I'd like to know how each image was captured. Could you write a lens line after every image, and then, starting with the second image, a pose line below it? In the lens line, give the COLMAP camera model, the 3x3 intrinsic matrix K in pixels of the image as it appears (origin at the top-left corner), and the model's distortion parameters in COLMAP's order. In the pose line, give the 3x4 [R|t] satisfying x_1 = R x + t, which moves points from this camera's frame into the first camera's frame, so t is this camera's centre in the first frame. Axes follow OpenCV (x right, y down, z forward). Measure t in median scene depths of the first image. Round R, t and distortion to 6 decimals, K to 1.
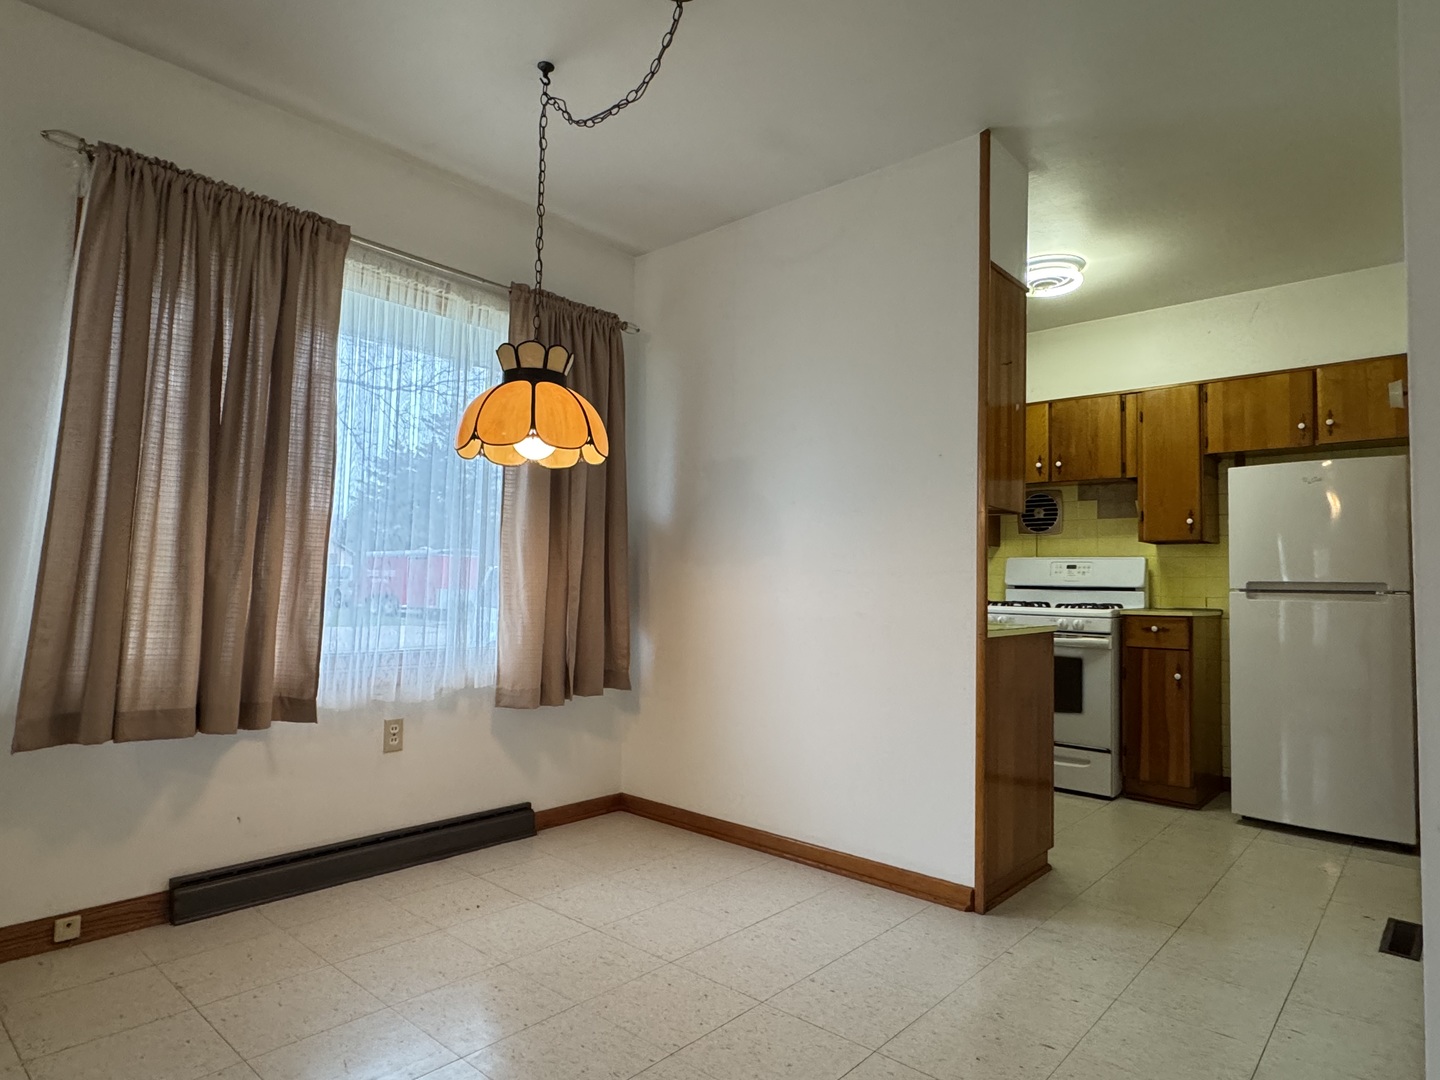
lens RADIAL K [[832.7, 0, 719.7], [0, 832.7, 545.8], [0, 0, 1]] dist [-0.007090, 0.001268]
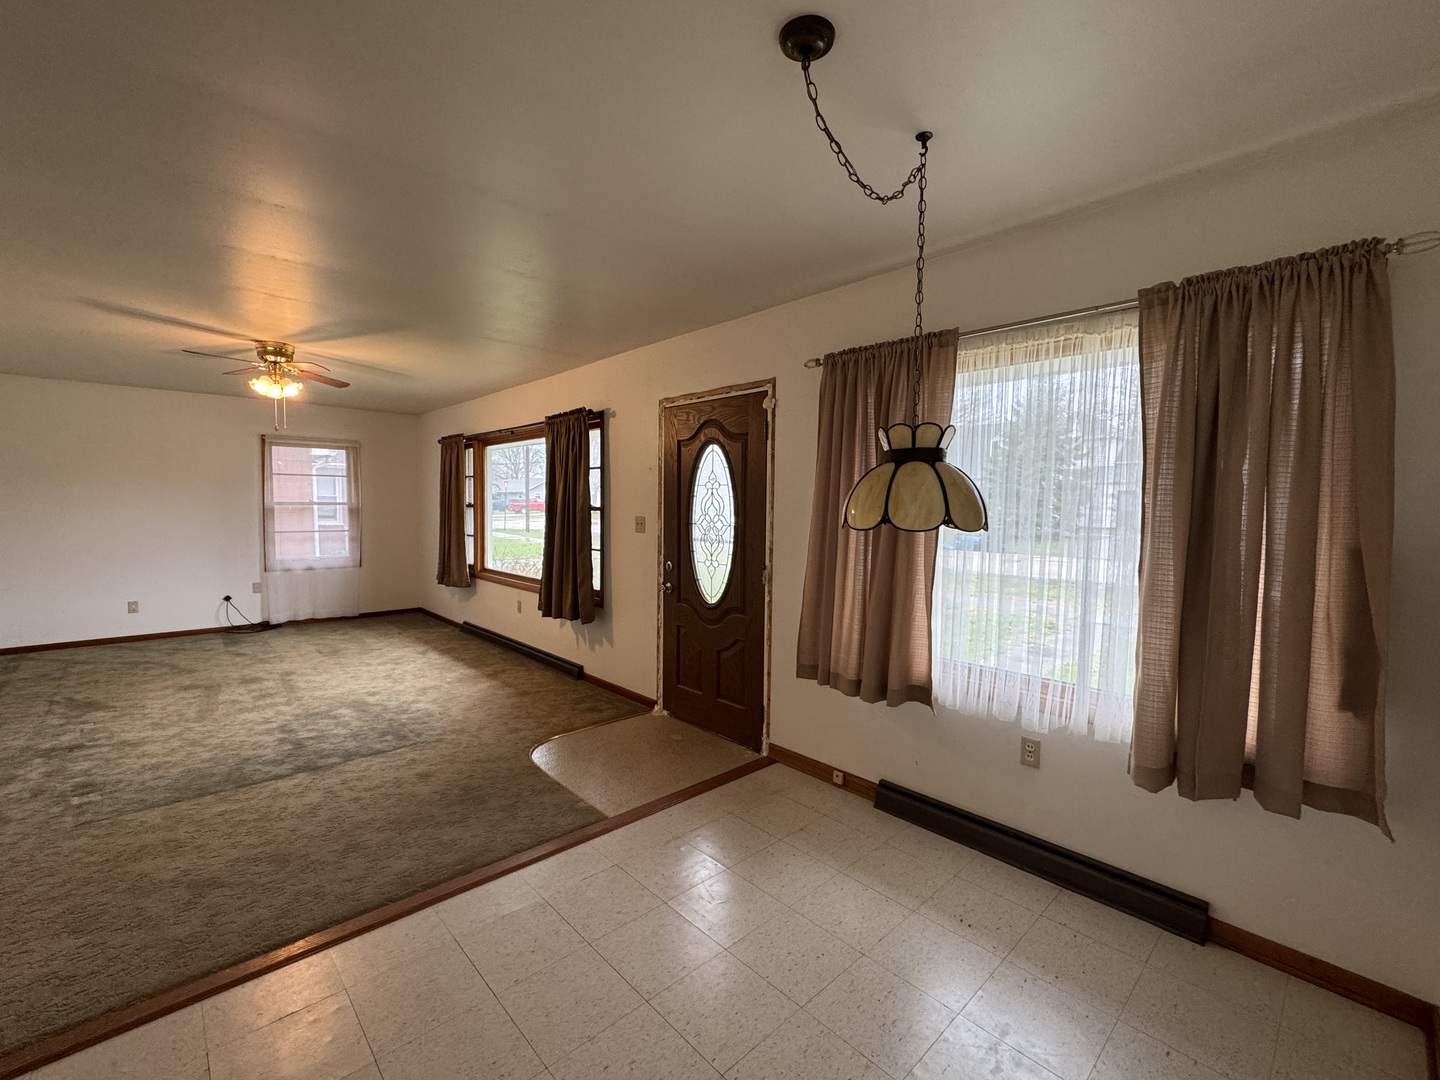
lens RADIAL K [[616.4, 0, 717.9], [0, 616.4, 540.9], [0, 0, 1]] dist [-0.001158, 0.000157]
pose [[-0.099125, 0.031870, -0.994565, 0.336446], [0.035639, 0.998959, 0.028458, -0.069579], [0.994437, -0.032625, -0.100158, 0.476079]]
